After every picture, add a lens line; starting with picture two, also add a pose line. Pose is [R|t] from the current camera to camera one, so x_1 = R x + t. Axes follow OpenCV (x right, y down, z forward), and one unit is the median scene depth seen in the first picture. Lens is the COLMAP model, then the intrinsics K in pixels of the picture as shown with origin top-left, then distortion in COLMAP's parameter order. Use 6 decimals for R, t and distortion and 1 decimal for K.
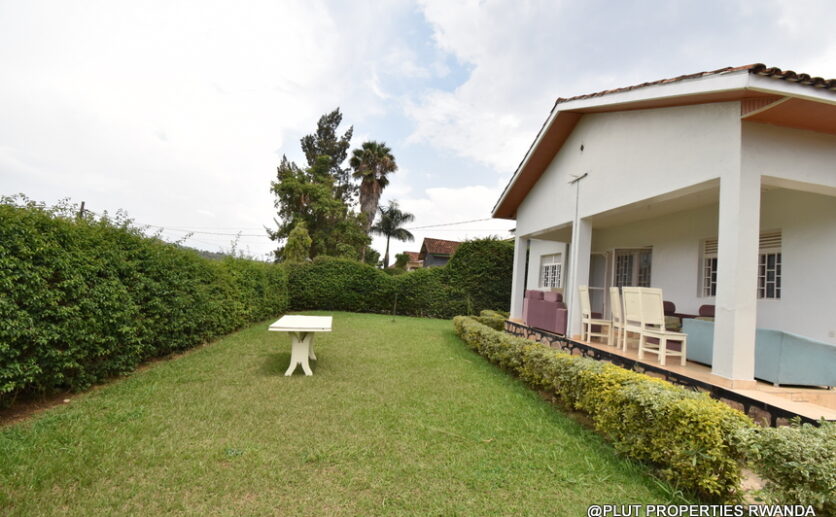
lens RADIAL K [[366.3, 0, 413.8], [0, 366.3, 260.5], [0, 0, 1]] dist [0.015906, -0.024314]
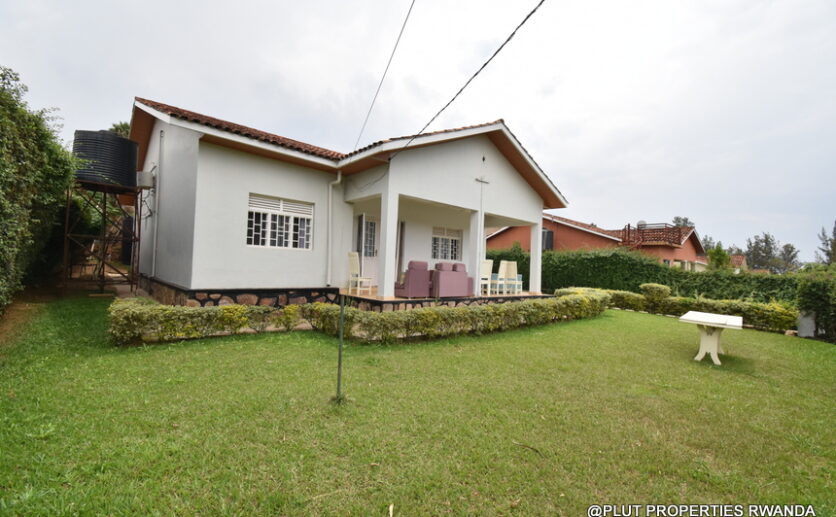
lens RADIAL K [[366.3, 0, 413.8], [0, 366.3, 260.5], [0, 0, 1]] dist [0.015906, -0.024314]
pose [[-0.589776, -0.099407, 0.801425, -0.526824], [-0.142481, 0.989636, 0.017899, 0.082239], [-0.794898, -0.103631, -0.597828, 1.990386]]
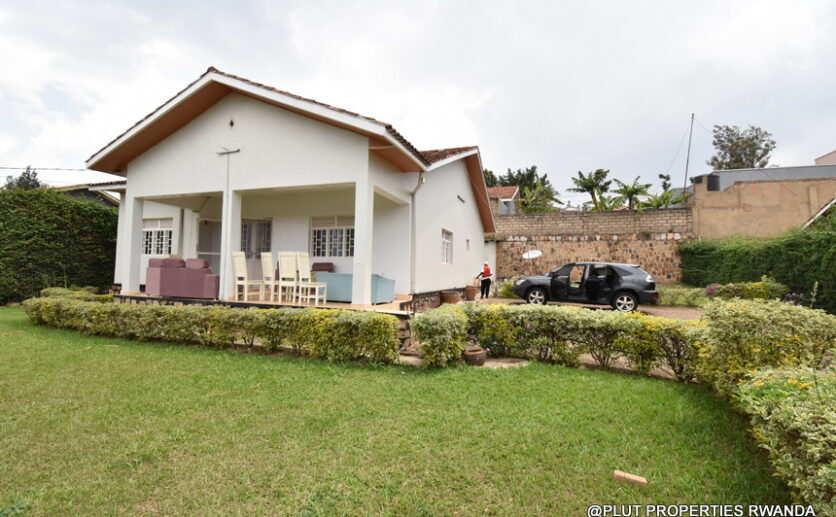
lens RADIAL K [[366.3, 0, 413.8], [0, 366.3, 260.5], [0, 0, 1]] dist [0.015906, -0.024314]
pose [[0.430626, -0.045393, 0.901388, -0.298002], [-0.040434, 0.996761, 0.069513, -0.004235], [-0.901624, -0.066381, 0.427396, 0.035225]]
